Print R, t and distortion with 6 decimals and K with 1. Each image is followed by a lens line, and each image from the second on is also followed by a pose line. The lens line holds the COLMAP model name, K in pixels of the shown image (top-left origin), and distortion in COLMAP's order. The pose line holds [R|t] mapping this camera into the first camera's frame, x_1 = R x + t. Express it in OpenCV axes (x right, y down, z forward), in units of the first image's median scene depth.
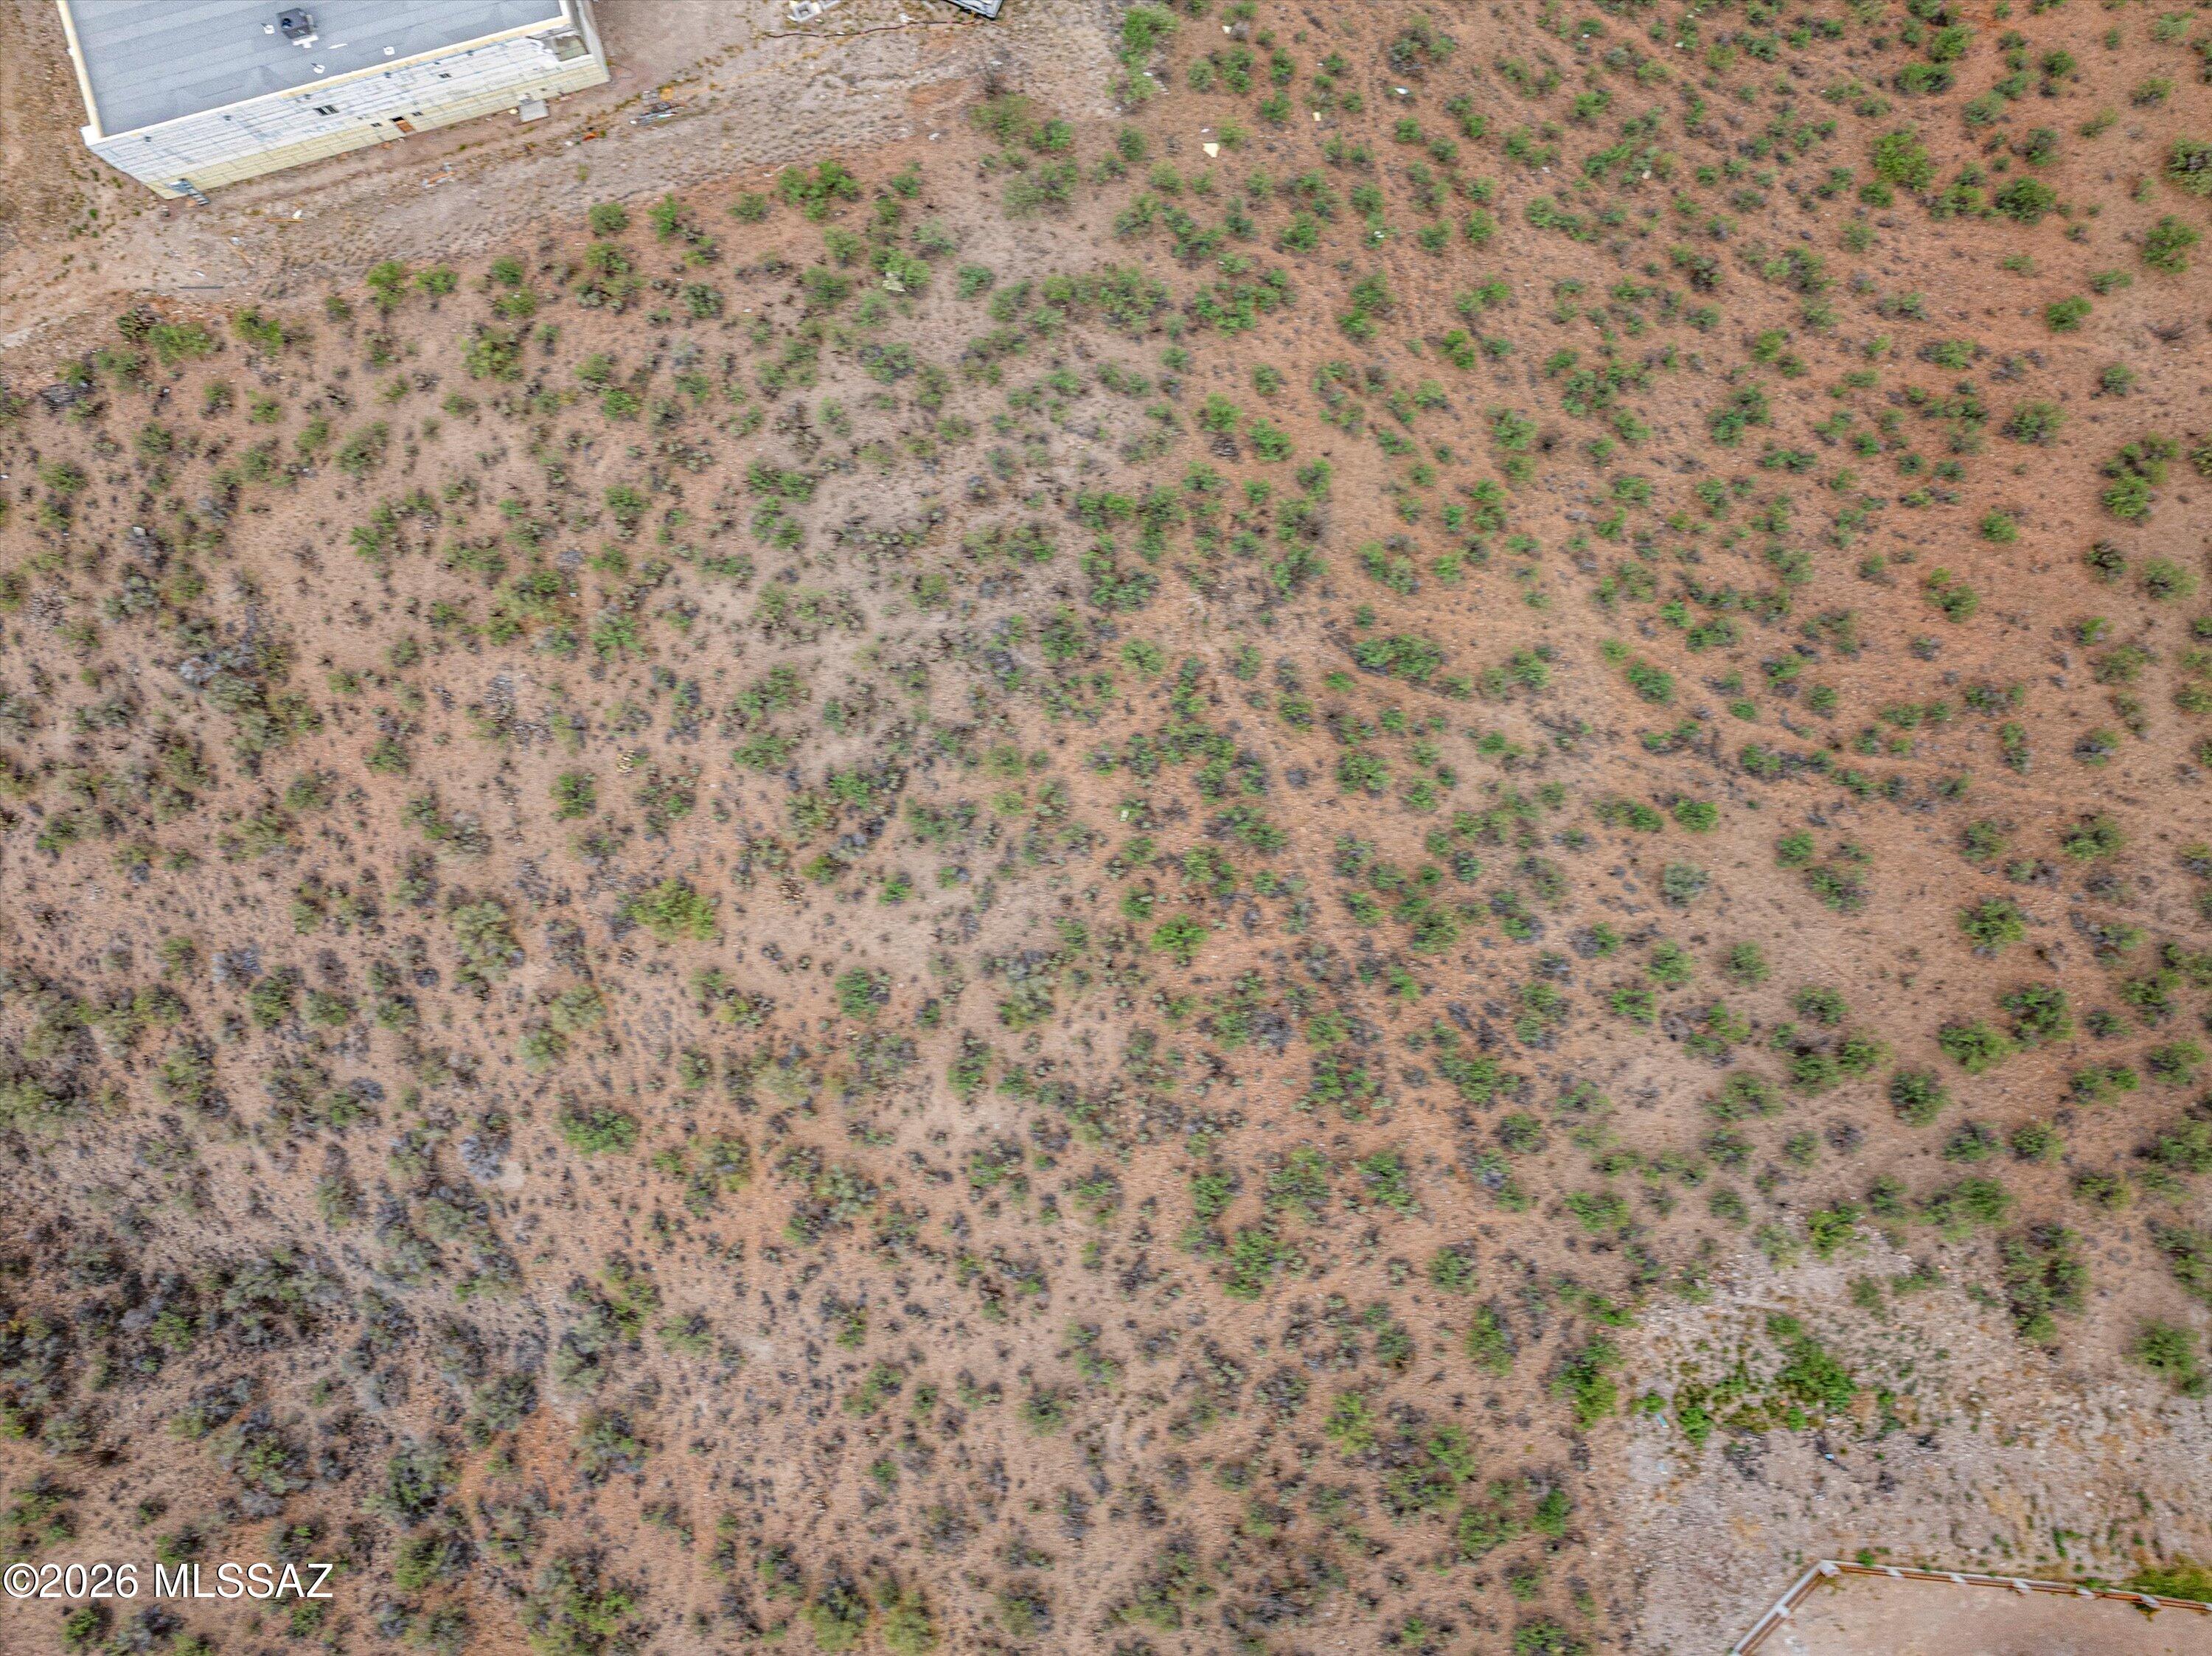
lens RADIAL K [[1578.7, 0, 1106.7], [0, 1578.7, 797.7], [0, 0, 1]] dist [-0.039224, 0.000630]
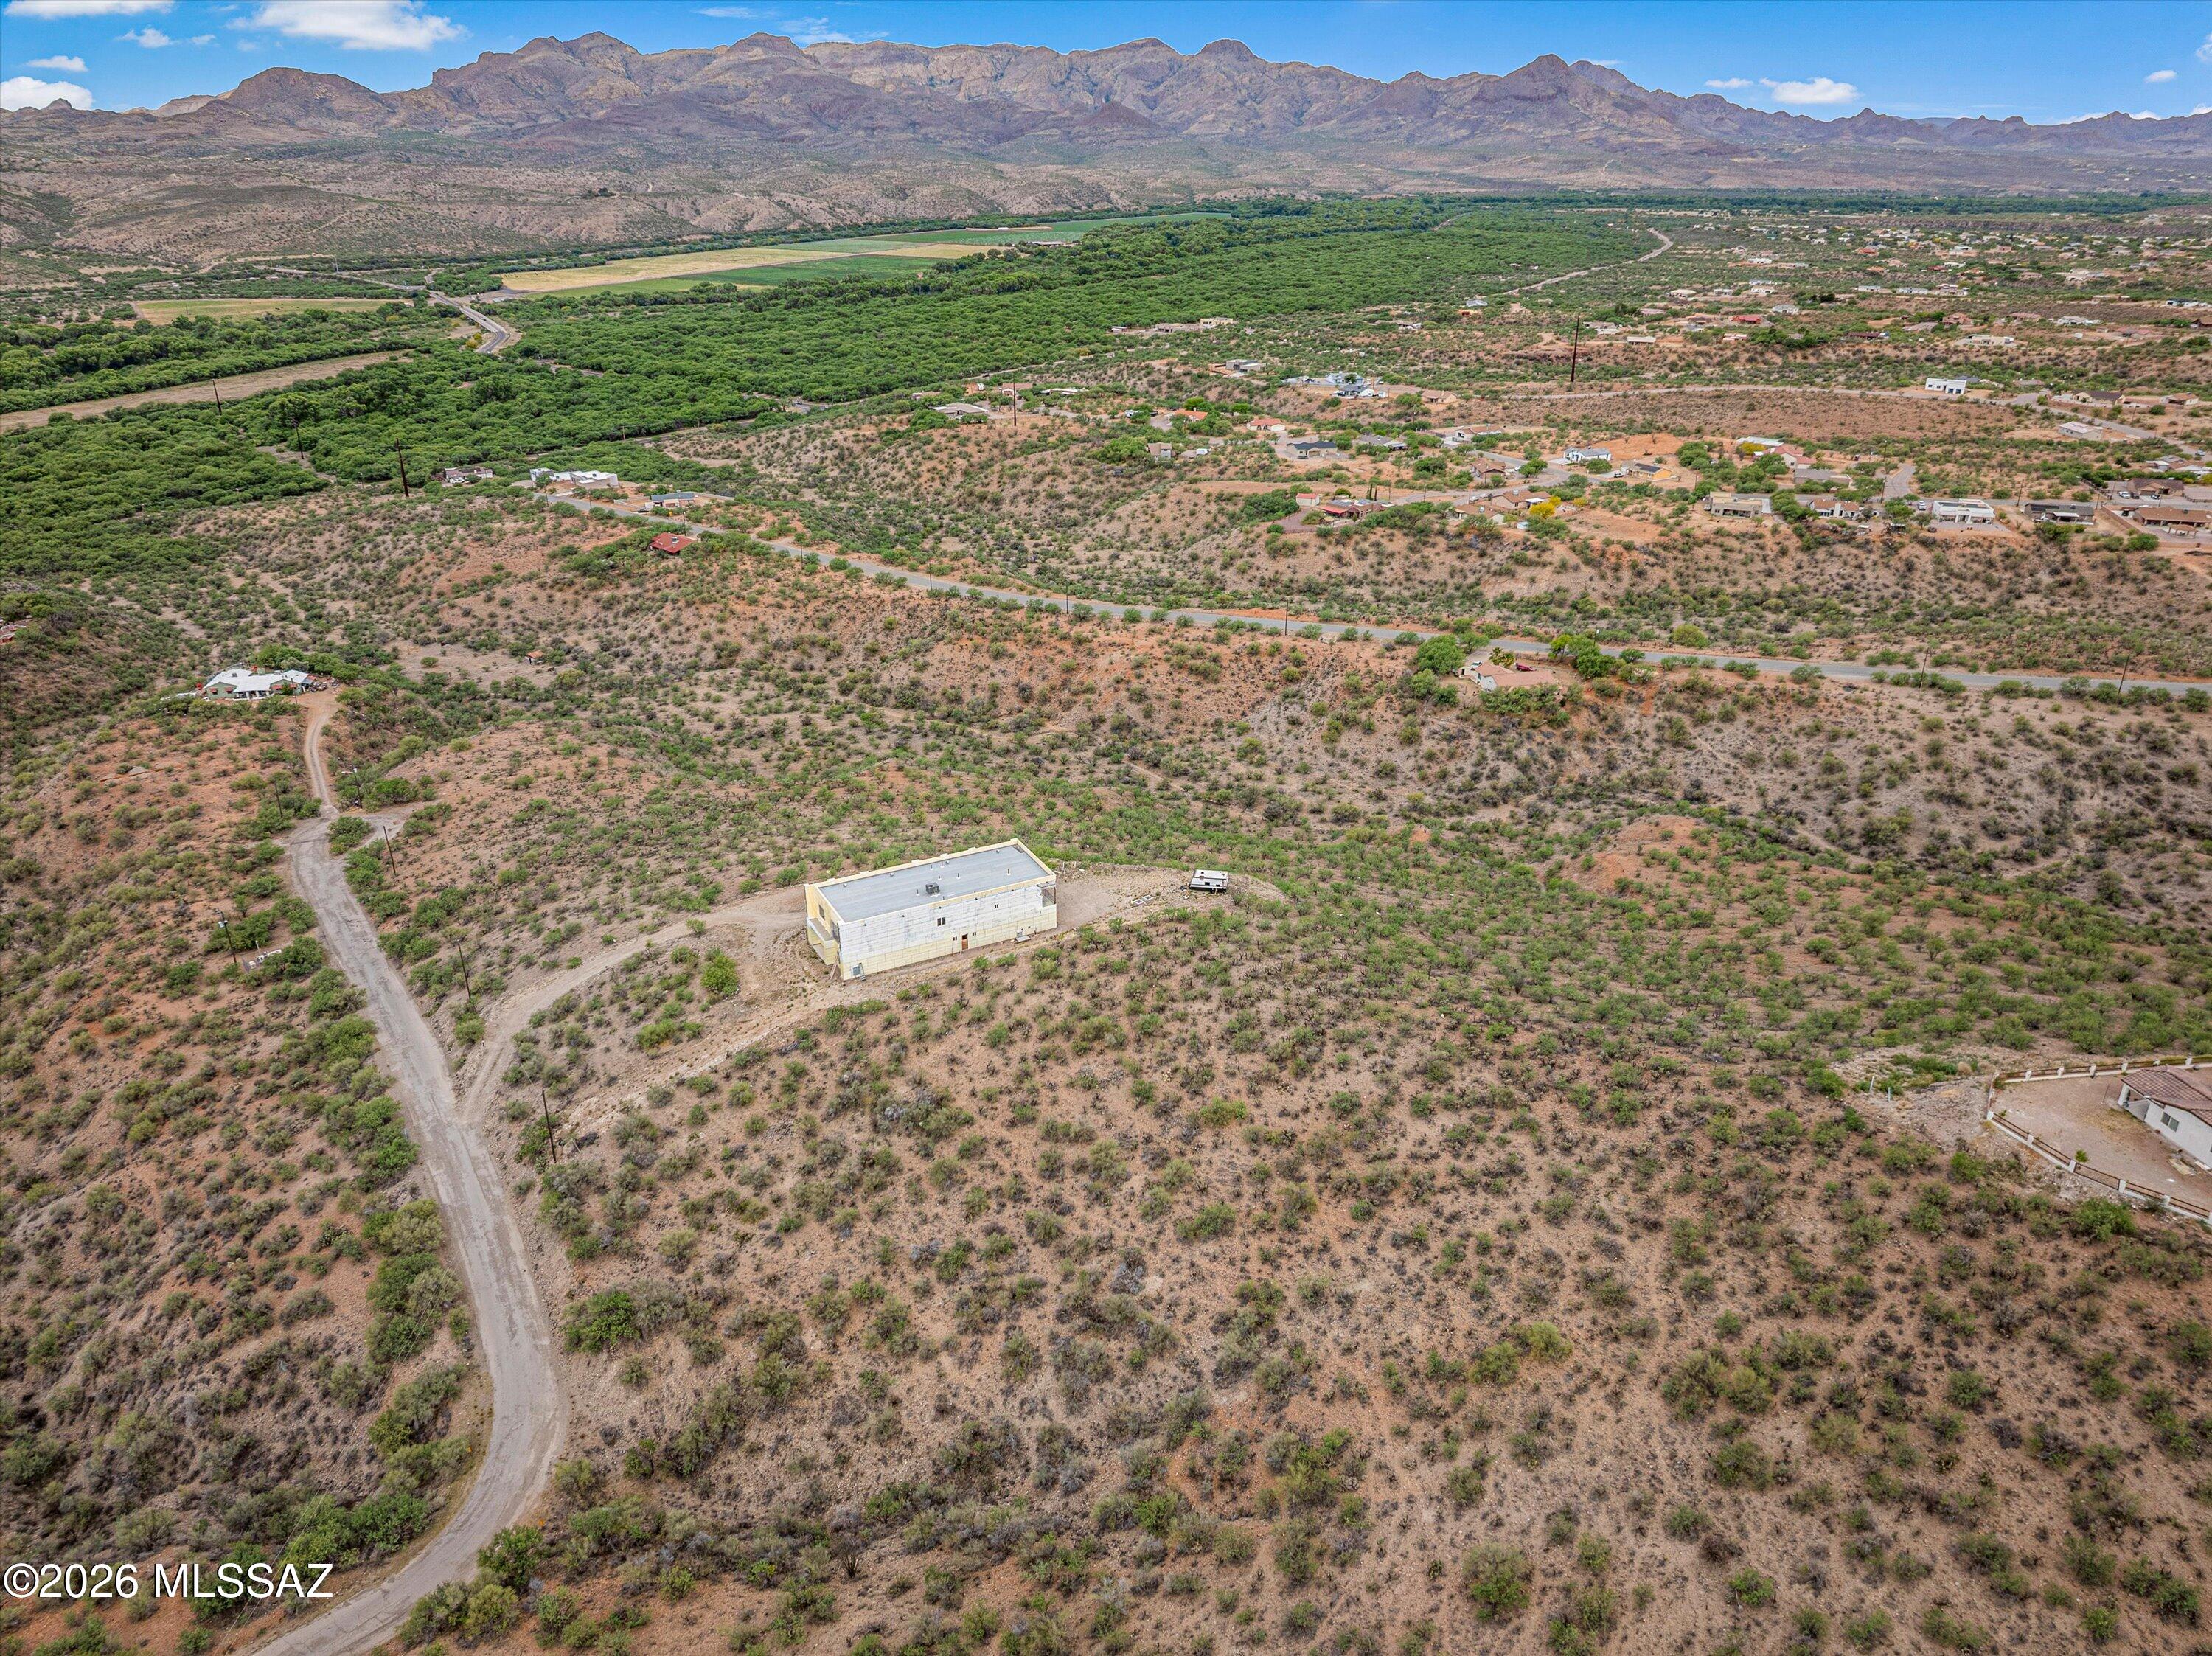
lens RADIAL K [[1554.6, 0, 1111.7], [0, 1554.6, 831.4], [0, 0, 1]] dist [-0.032380, -0.001275]
pose [[0.970654, -0.092873, 0.221824, -0.737538], [0.240232, 0.416476, -0.876833, 1.399647], [-0.010951, 0.904391, 0.426565, 0.001455]]
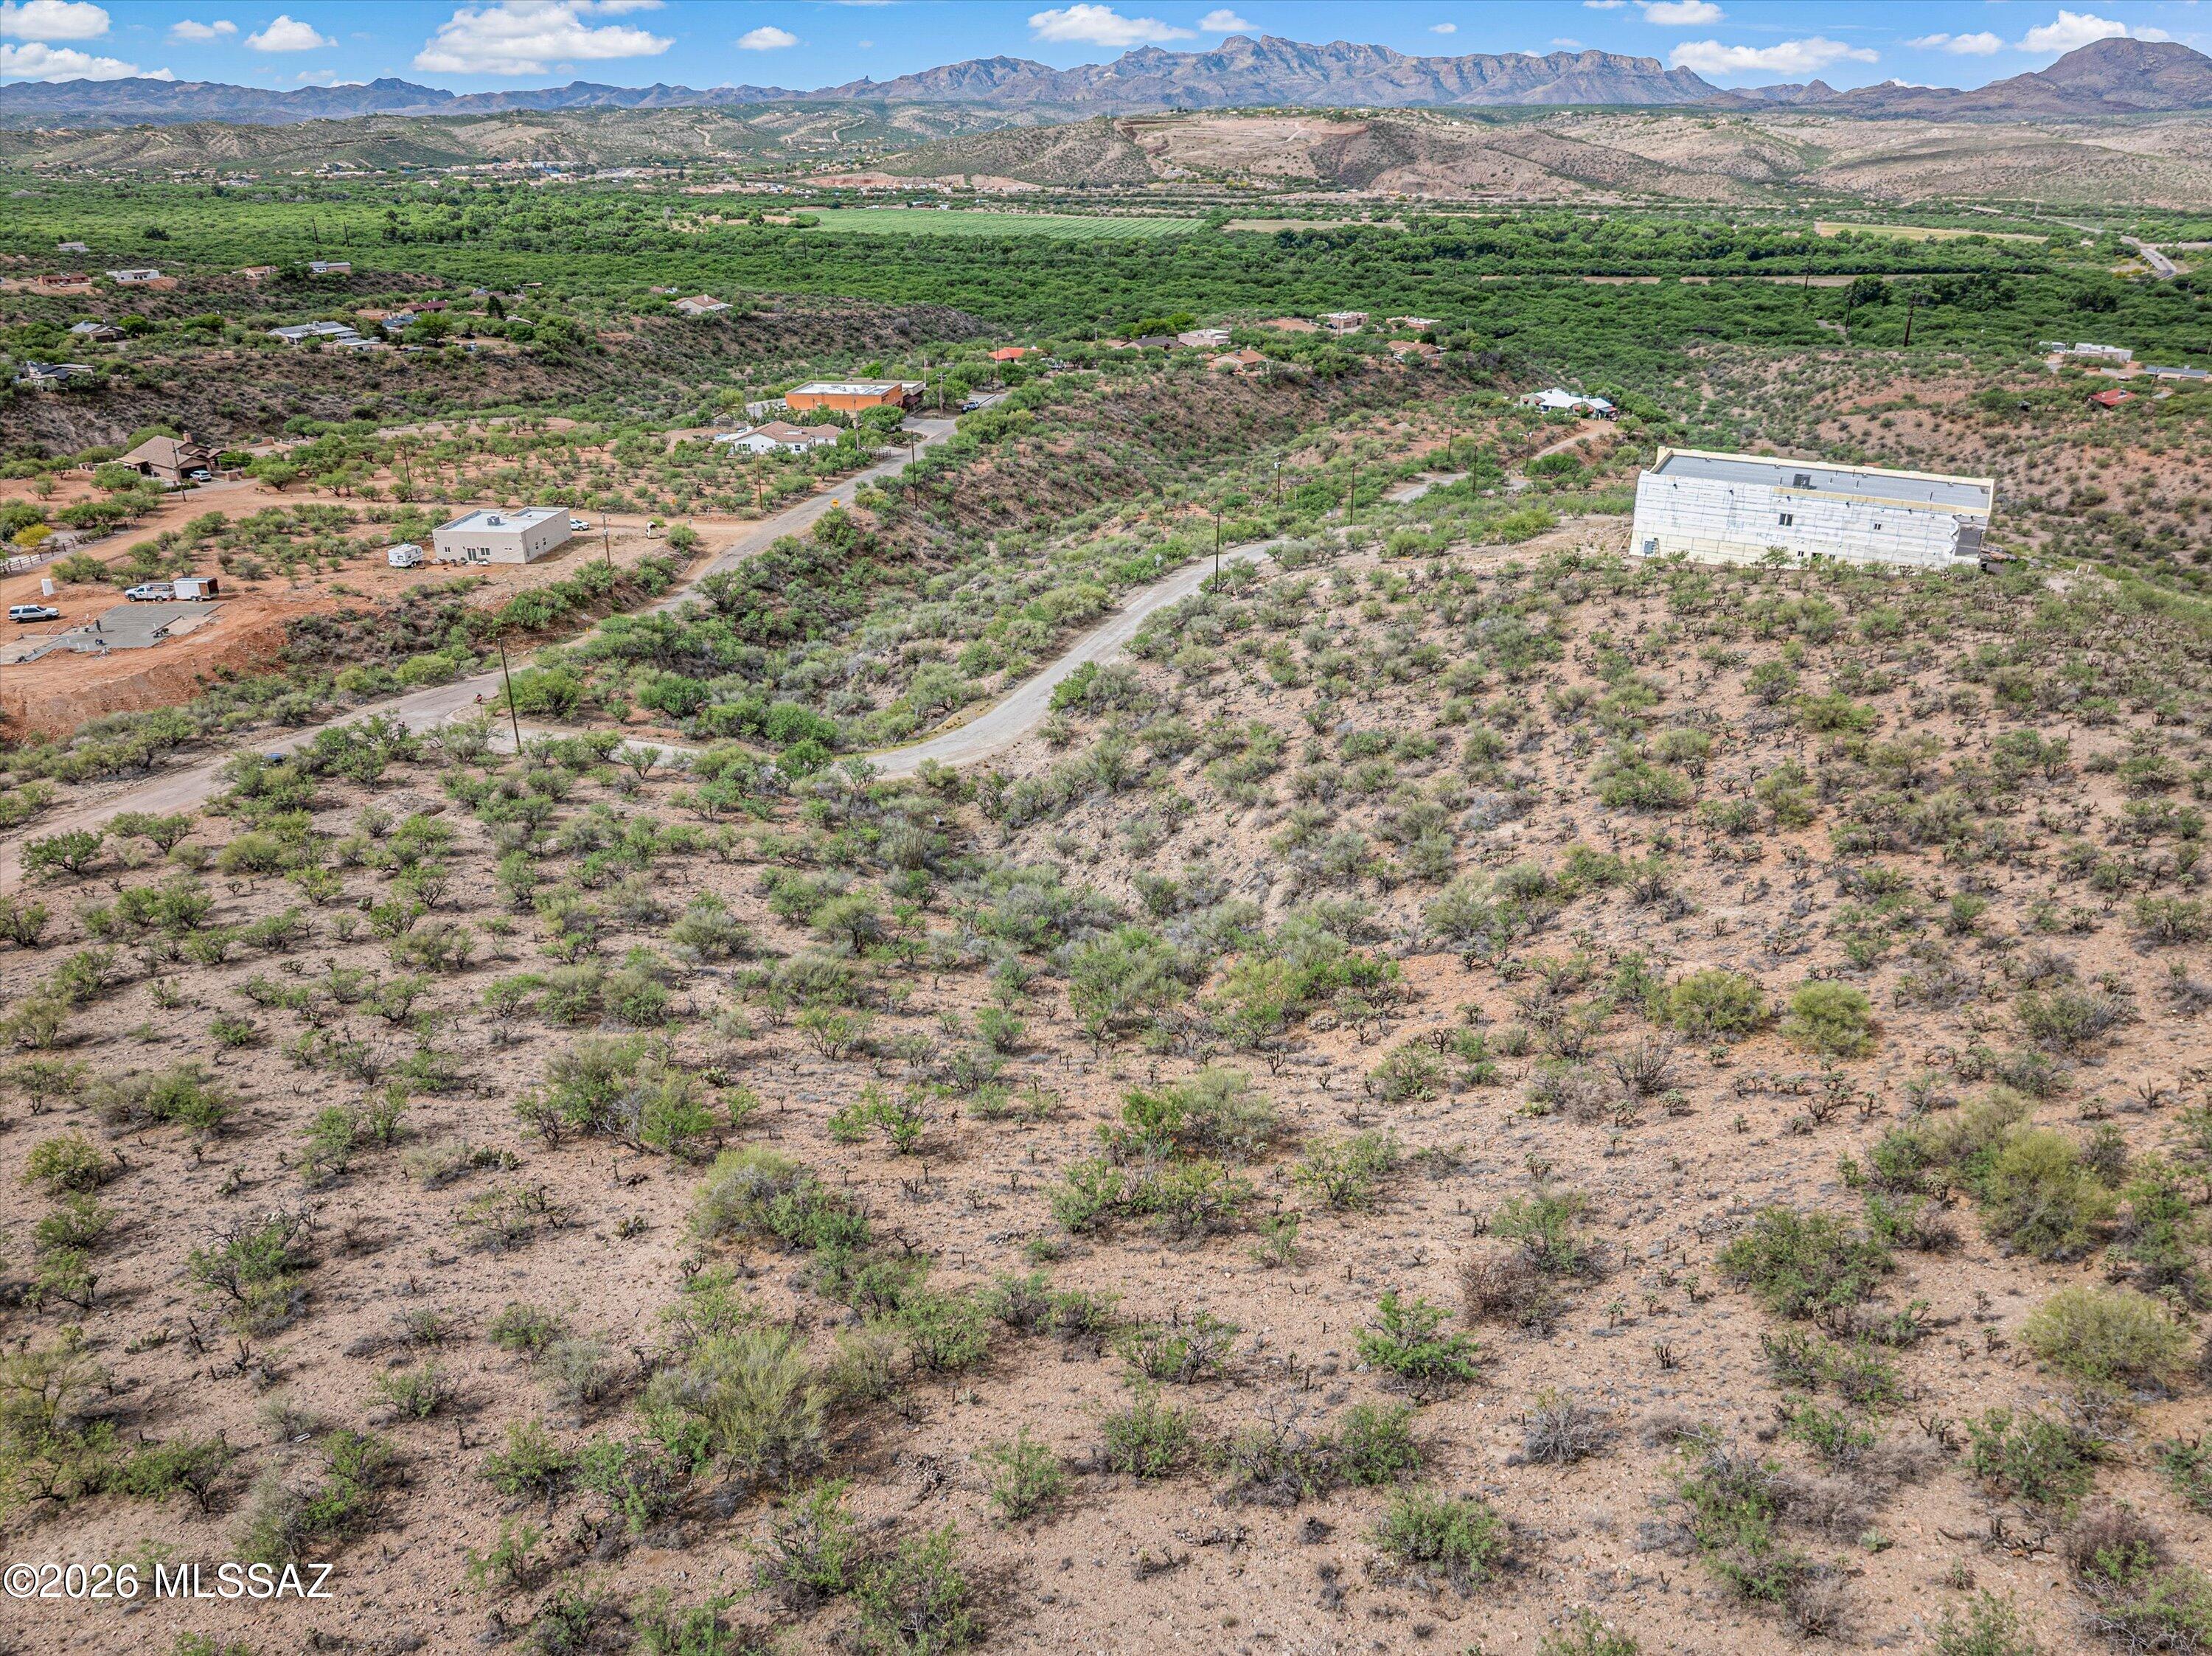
lens RADIAL K [[1558.3, 0, 1113.3], [0, 1558.3, 826.4], [0, 0, 1]] dist [-0.060008, 0.035981]
pose [[0.731712, 0.286518, -0.618470, 0.020252], [-0.681543, 0.320617, -0.657802, 1.062856], [0.009820, 0.902836, 0.429873, 0.634156]]
